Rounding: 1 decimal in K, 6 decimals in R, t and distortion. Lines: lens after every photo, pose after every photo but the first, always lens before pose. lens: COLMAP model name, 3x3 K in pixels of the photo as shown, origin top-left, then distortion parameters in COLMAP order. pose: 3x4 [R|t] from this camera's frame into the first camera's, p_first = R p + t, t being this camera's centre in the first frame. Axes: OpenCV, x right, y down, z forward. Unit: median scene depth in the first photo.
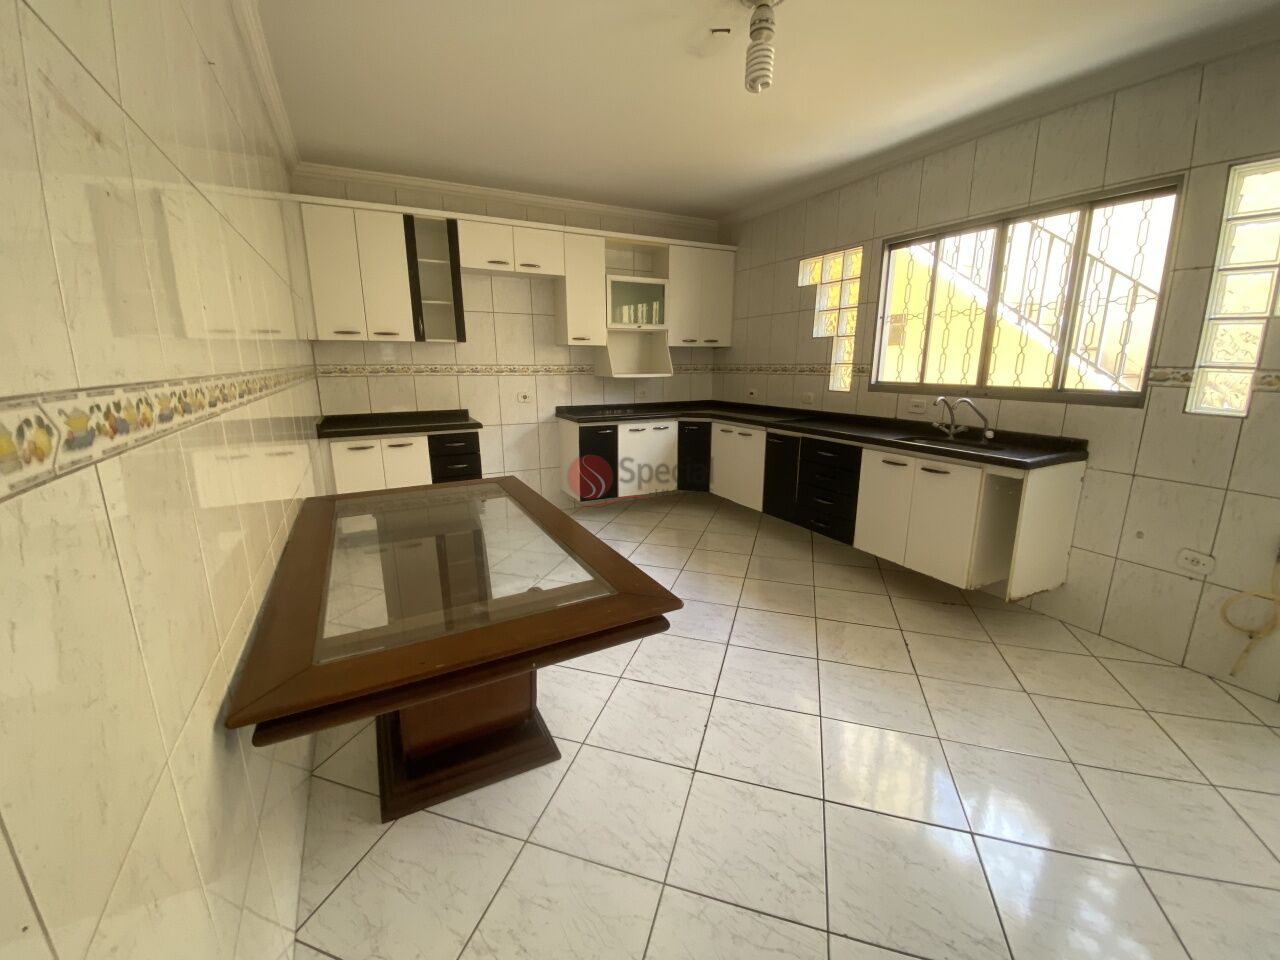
lens RADIAL K [[509.3, 0, 645.9], [0, 509.3, 474.4], [0, 0, 1]] dist [0.017670, -0.018528]
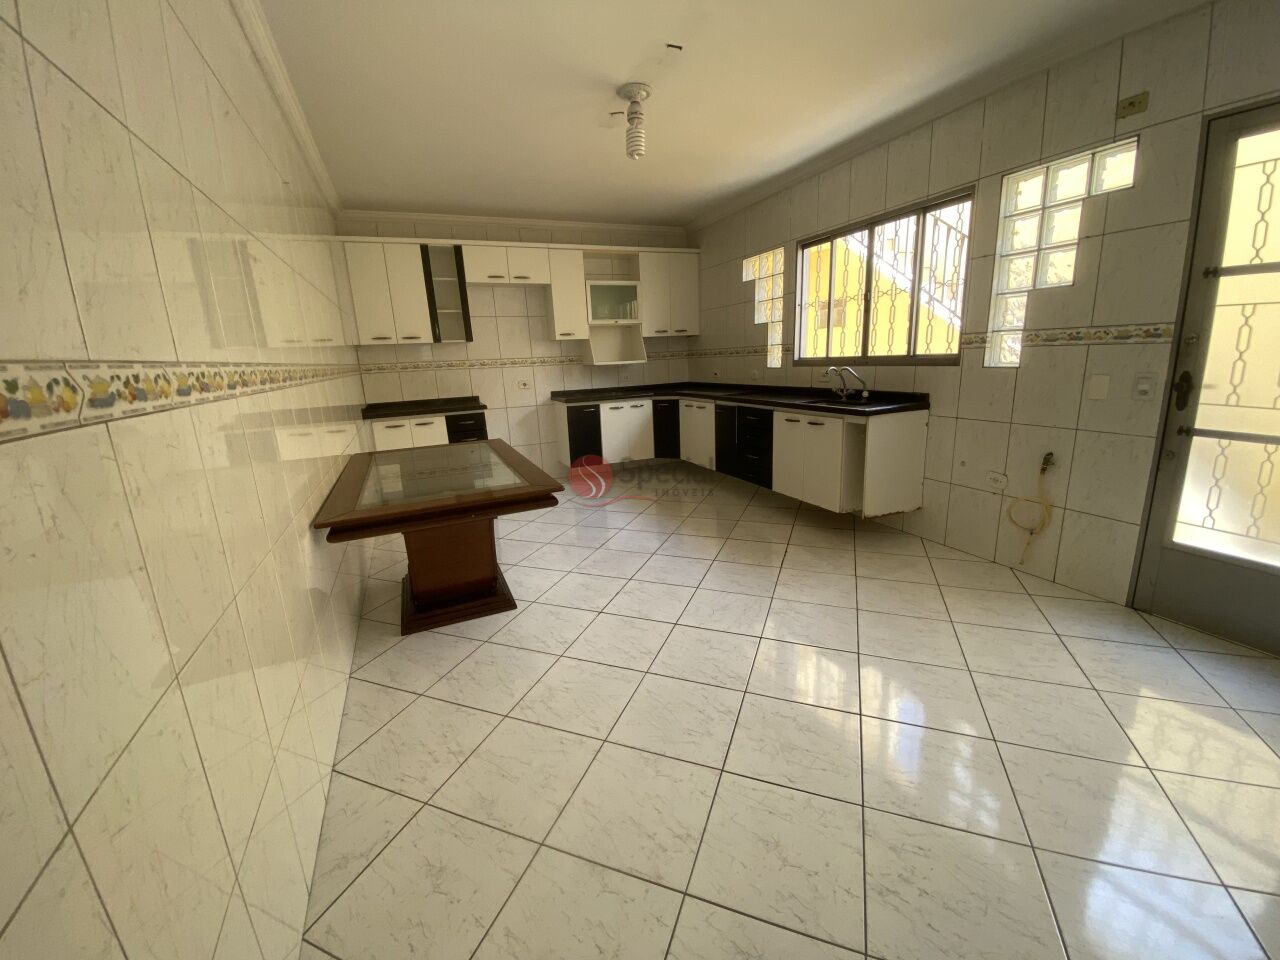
lens RADIAL K [[509.3, 0, 645.9], [0, 509.3, 474.4], [0, 0, 1]] dist [0.017670, -0.018528]
pose [[0.996468, -0.027331, -0.079397, 0.171538], [0.028314, 0.999535, 0.011279, 0.069854], [0.079052, -0.013487, 0.996779, -0.238049]]
